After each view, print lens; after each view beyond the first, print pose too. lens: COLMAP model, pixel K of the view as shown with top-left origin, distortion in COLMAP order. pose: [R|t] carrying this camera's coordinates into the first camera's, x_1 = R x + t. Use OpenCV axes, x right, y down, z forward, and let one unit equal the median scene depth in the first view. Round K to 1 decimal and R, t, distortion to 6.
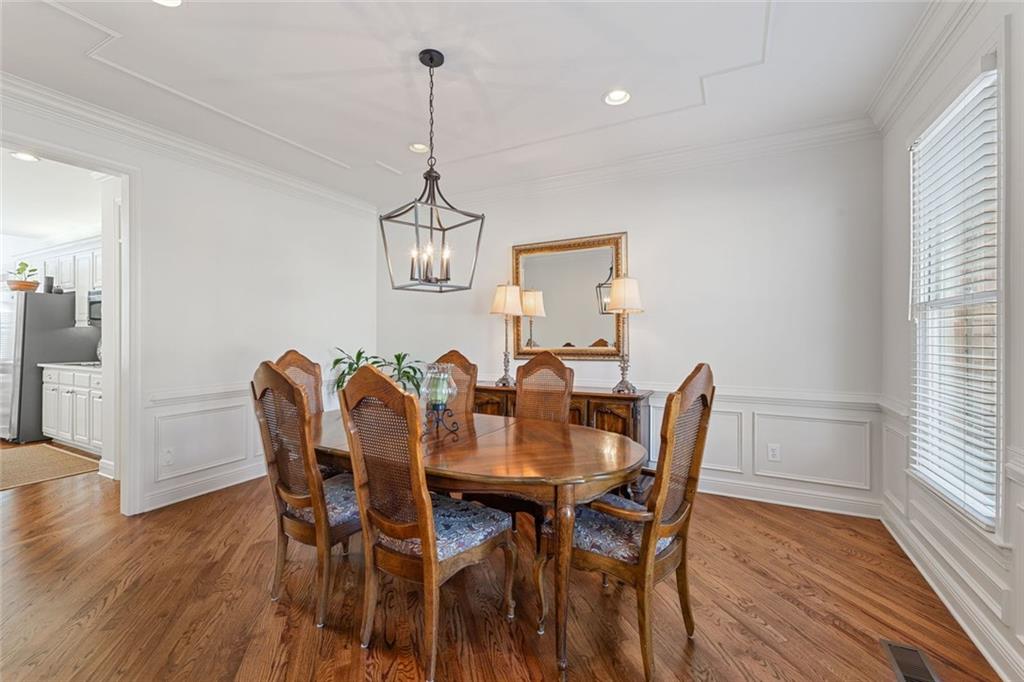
lens RADIAL K [[415.0, 0, 512.0], [0, 415.0, 341.0], [0, 0, 1]] dist [0.000759, 0.000221]
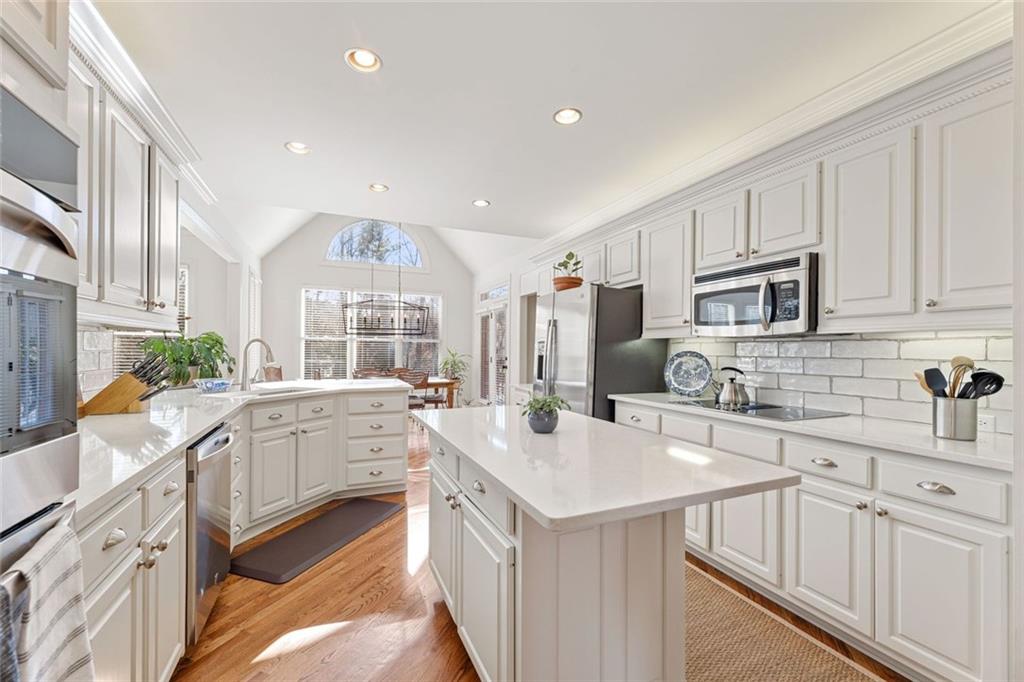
lens RADIAL K [[413.7, 0, 513.5], [0, 413.7, 347.5], [0, 0, 1]] dist [0.000942, 0.000224]
pose [[0.782331, 0.007411, -0.622819, -0.835116], [-0.016129, 0.999835, -0.008362, -0.011844], [0.622654, 0.016588, 0.782321, 0.383896]]
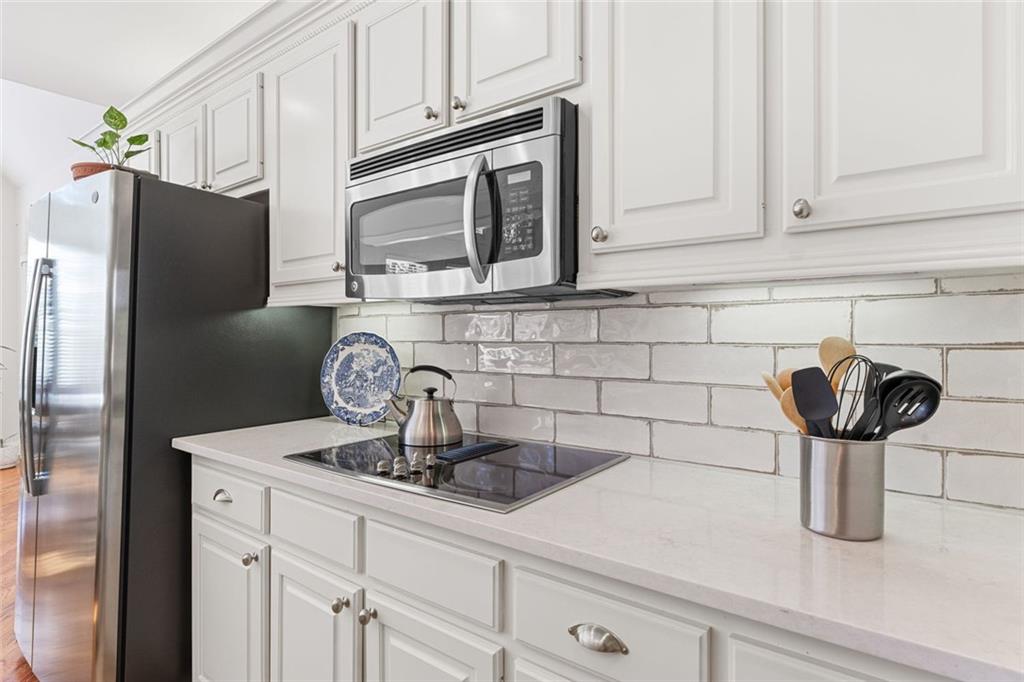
lens RADIAL K [[502.7, 0, 512.0], [0, 502.7, 341.0], [0, 0, 1]] dist [-0.001973, -0.000158]
pose [[0.987735, 0.002294, -0.156124, -0.850000], [-0.000397, 0.999926, 0.012180, -0.014227], [0.156141, -0.011969, 0.987662, 0.691920]]
